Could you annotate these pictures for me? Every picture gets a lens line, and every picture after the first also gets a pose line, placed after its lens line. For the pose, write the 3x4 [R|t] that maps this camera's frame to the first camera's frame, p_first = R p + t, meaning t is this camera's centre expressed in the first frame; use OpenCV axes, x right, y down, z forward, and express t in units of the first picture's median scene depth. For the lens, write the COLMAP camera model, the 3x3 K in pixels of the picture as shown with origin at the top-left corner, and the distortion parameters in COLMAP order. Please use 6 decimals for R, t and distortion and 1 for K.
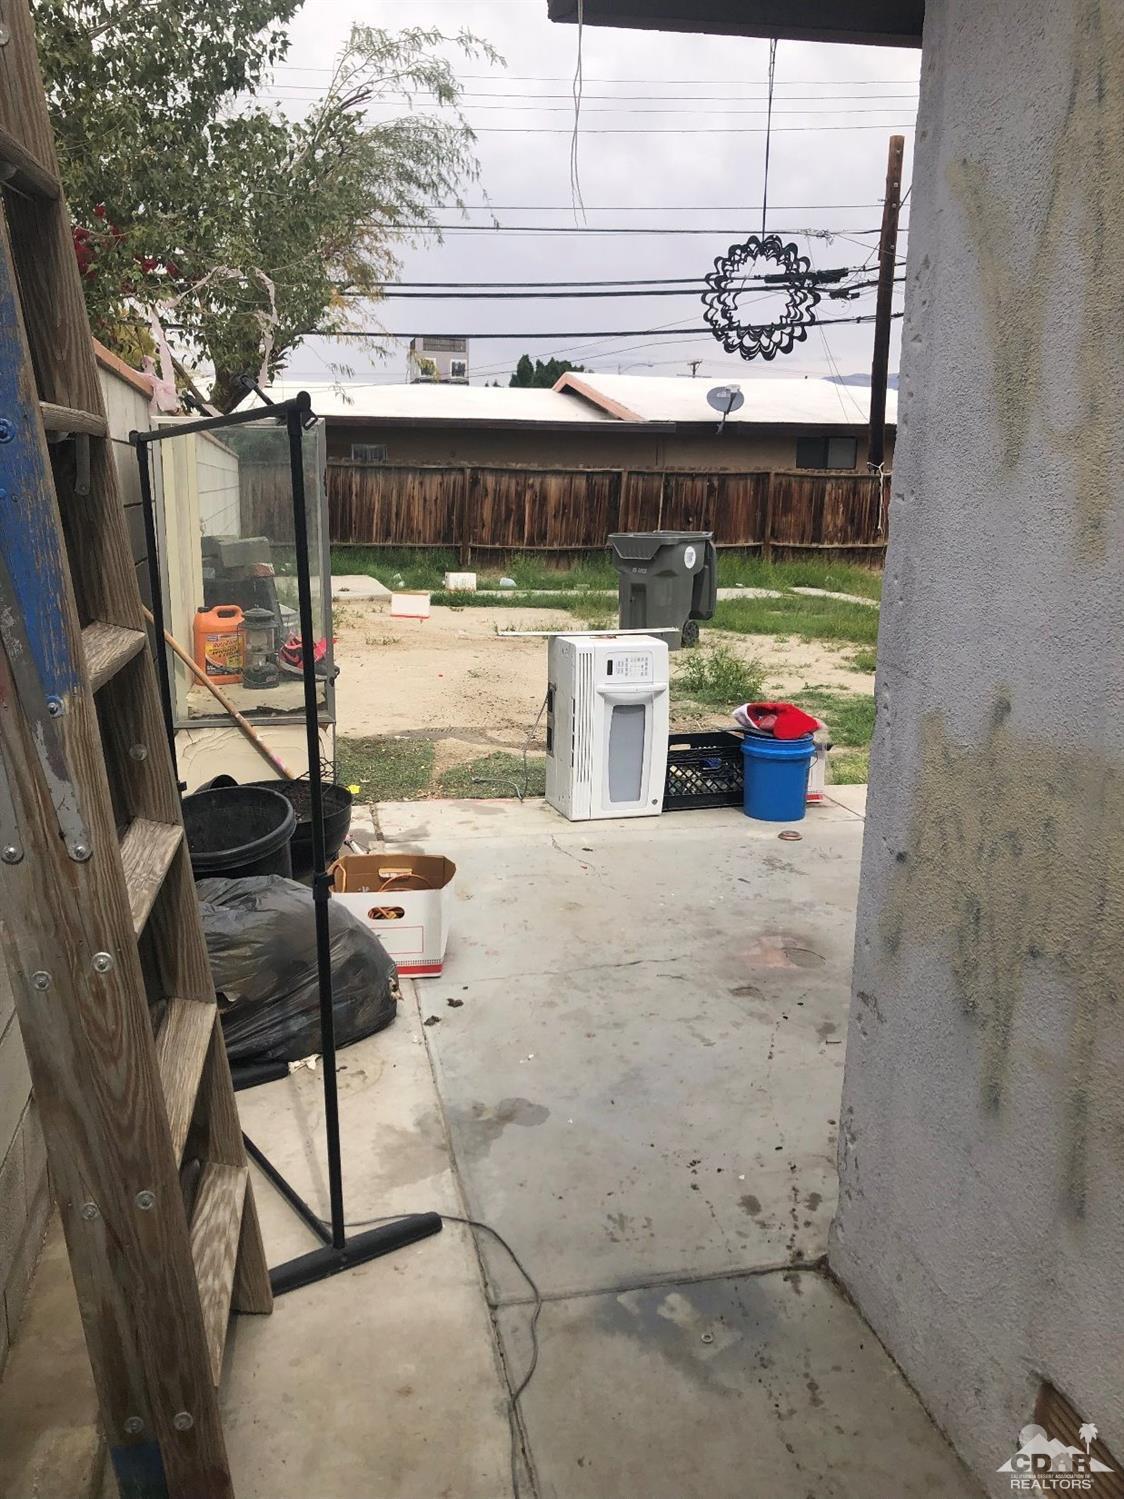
lens RADIAL K [[1210.6, 0, 562.0], [0, 1210.6, 749.5], [0, 0, 1]] dist [0.078030, -0.144434]
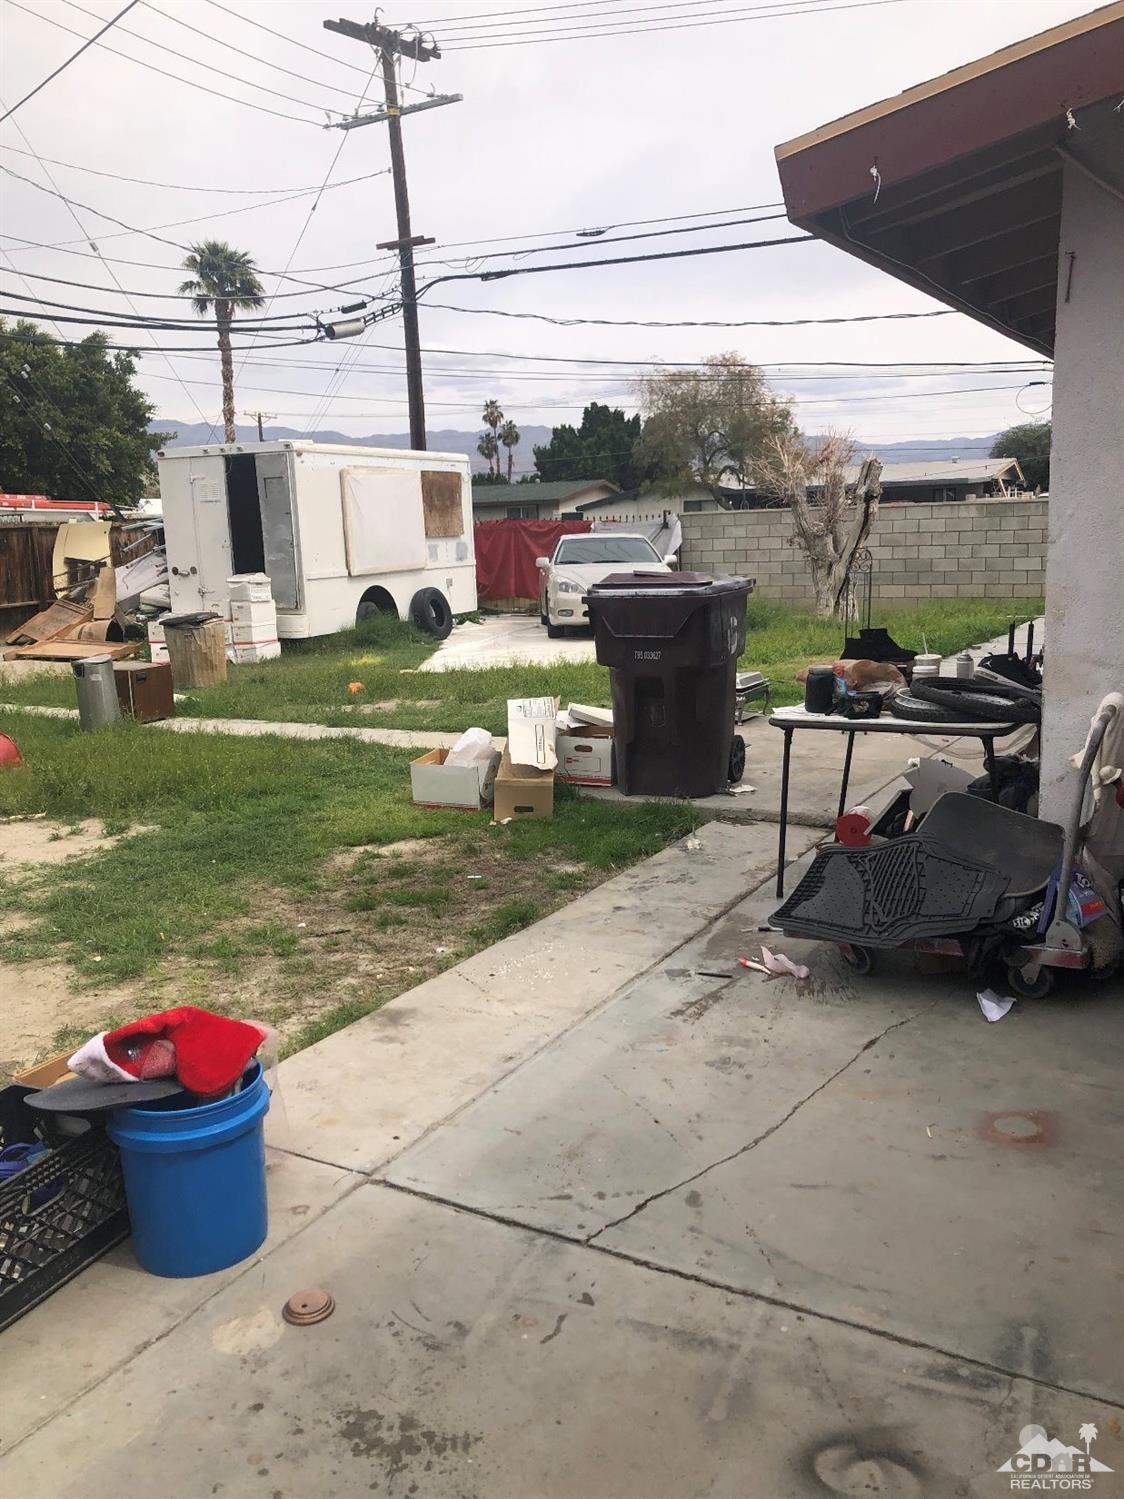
lens RADIAL K [[1210.6, 0, 562.0], [0, 1210.6, 749.5], [0, 0, 1]] dist [0.078030, -0.144434]
pose [[0.669180, -0.171225, 0.723104, -0.020205], [0.199196, 0.978811, 0.047433, -0.061269], [-0.715904, 0.112298, 0.689109, 0.263115]]
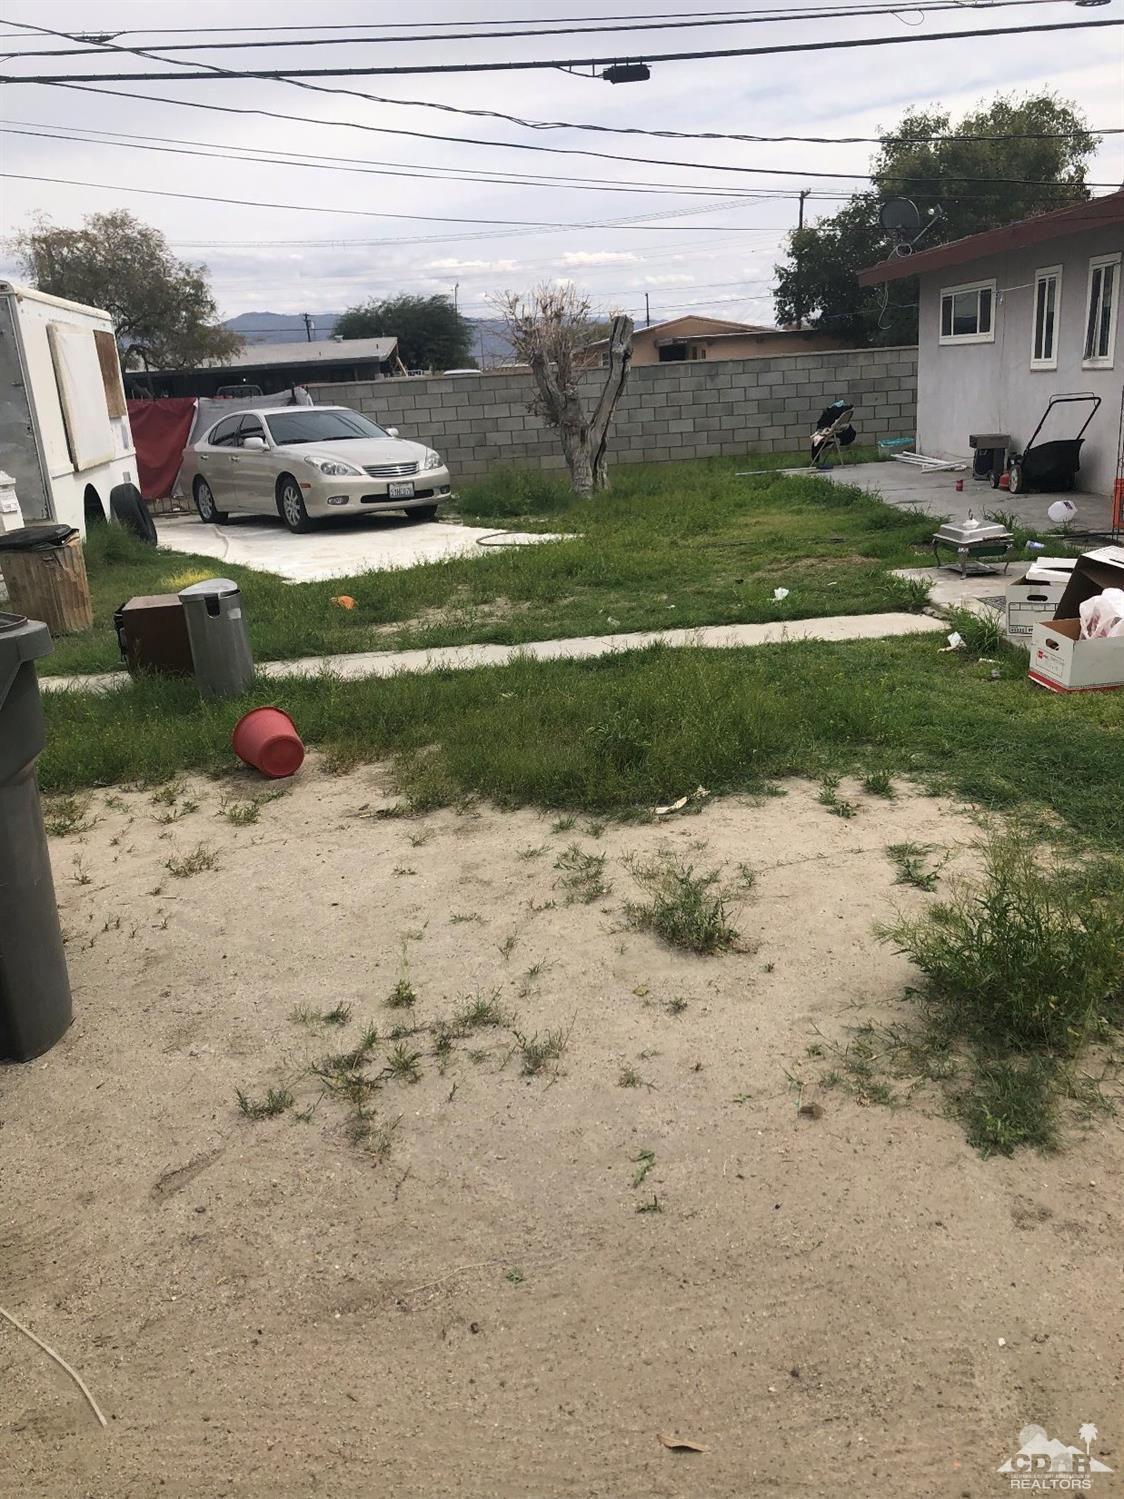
lens RADIAL K [[1240.6, 0, 562.0], [0, 1240.6, 749.5], [0, 0, 1]] dist [0.029258, -0.014015]
pose [[0.168168, -0.307257, 0.936650, -0.140492], [0.275120, 0.927054, 0.254714, -0.172764], [-0.946588, 0.214857, 0.240434, 0.764571]]
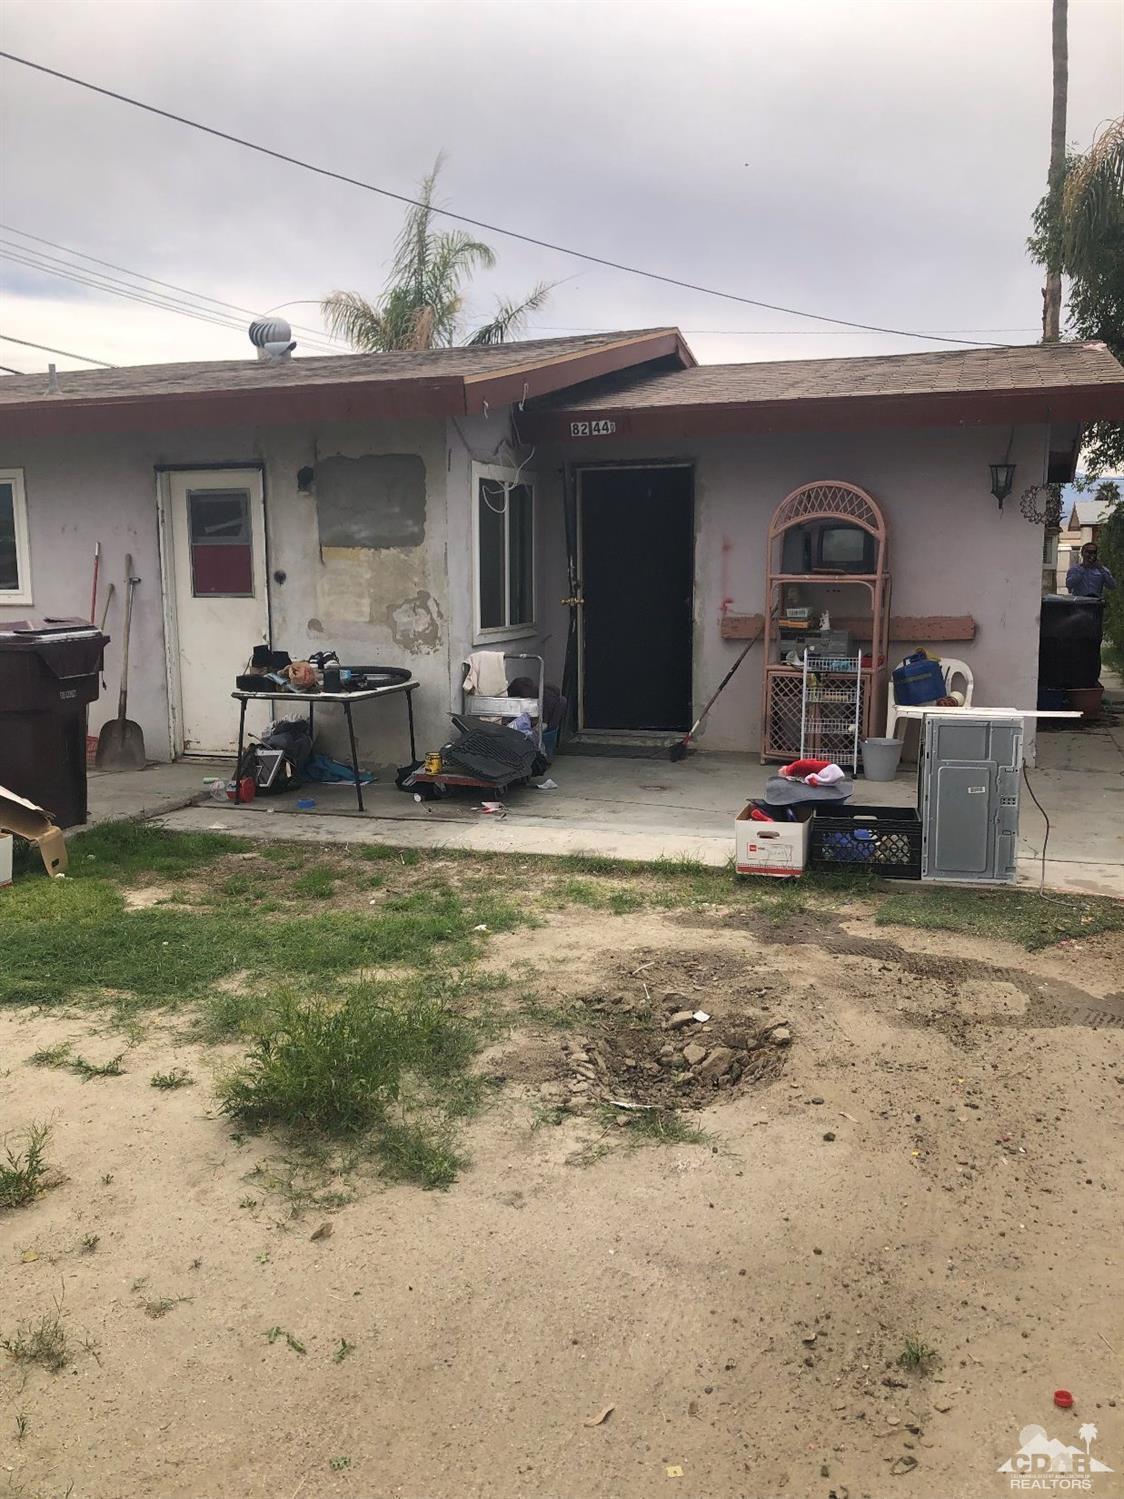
lens RADIAL K [[1240.6, 0, 562.0], [0, 1240.6, 749.5], [0, 0, 1]] dist [0.029258, -0.014015]
pose [[-0.843671, -0.088750, 0.529473, -0.109286], [0.113762, 0.934290, 0.337875, -0.211659], [-0.524668, 0.345290, -0.778138, 0.919840]]
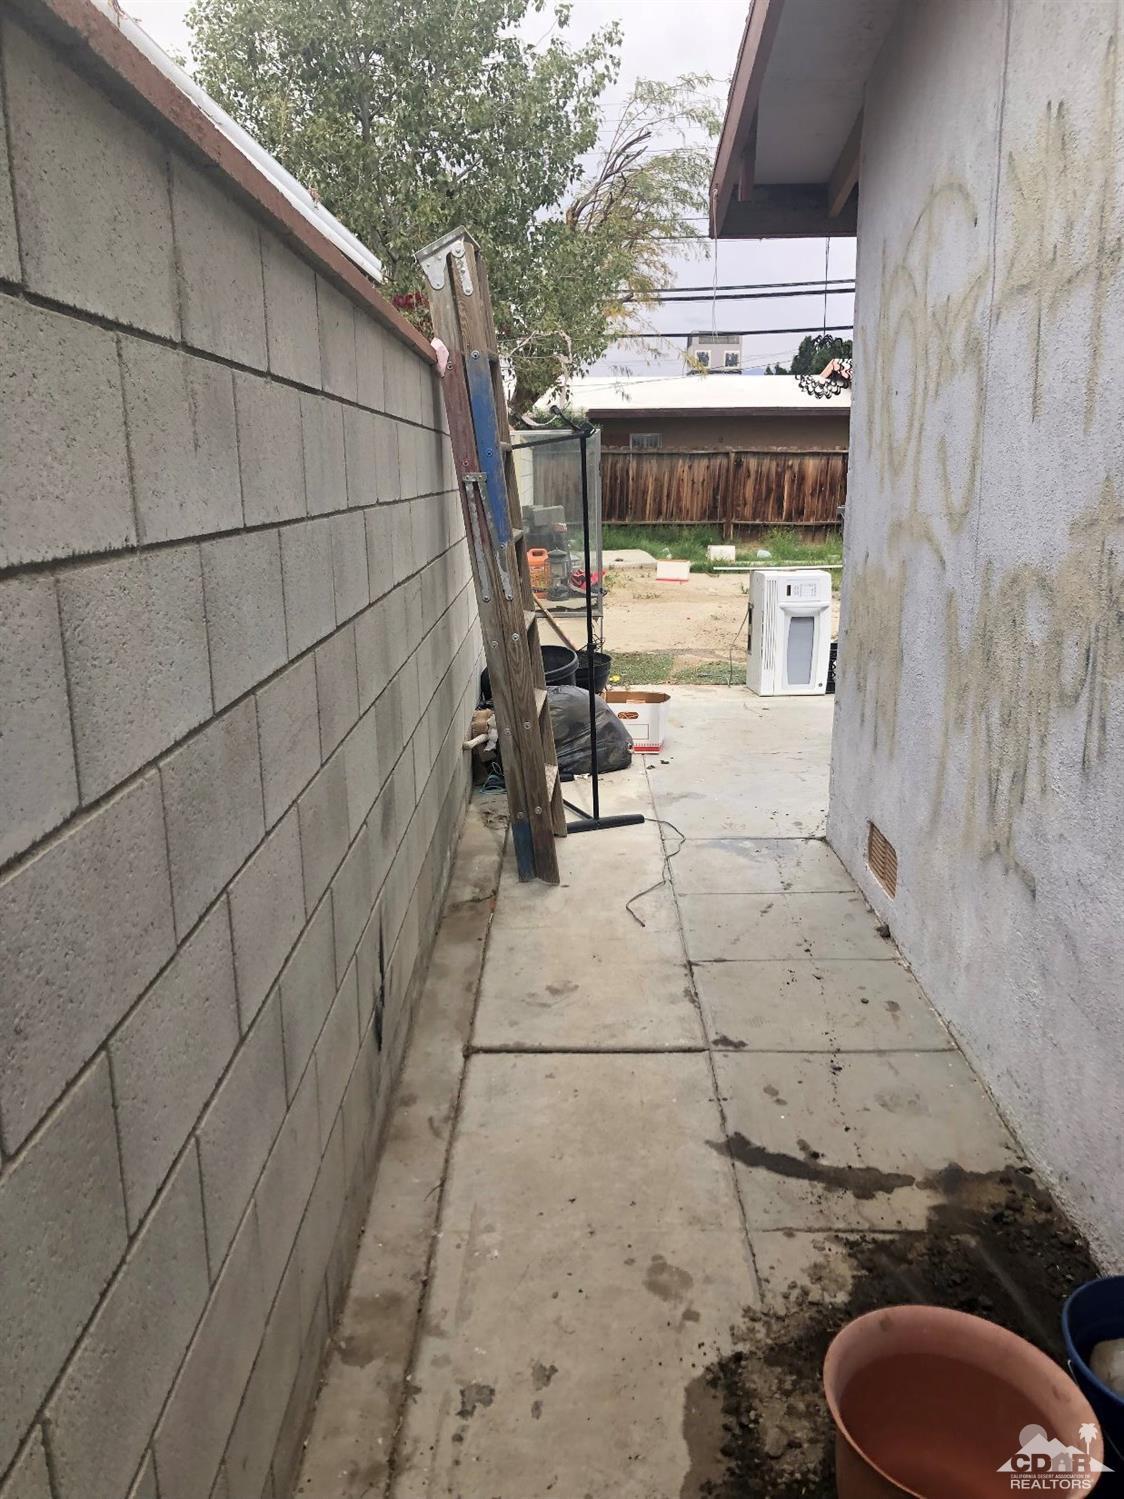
lens RADIAL K [[1228.6, 0, 601.0], [0, 1228.6, 753.5], [0, 0, 1]] dist [0.005063, -0.005679]
pose [[0.981132, 0.022111, -0.192073, 0.047859], [-0.019429, 0.999686, 0.015835, 0.049507], [0.192363, -0.011805, 0.981253, -0.225355]]
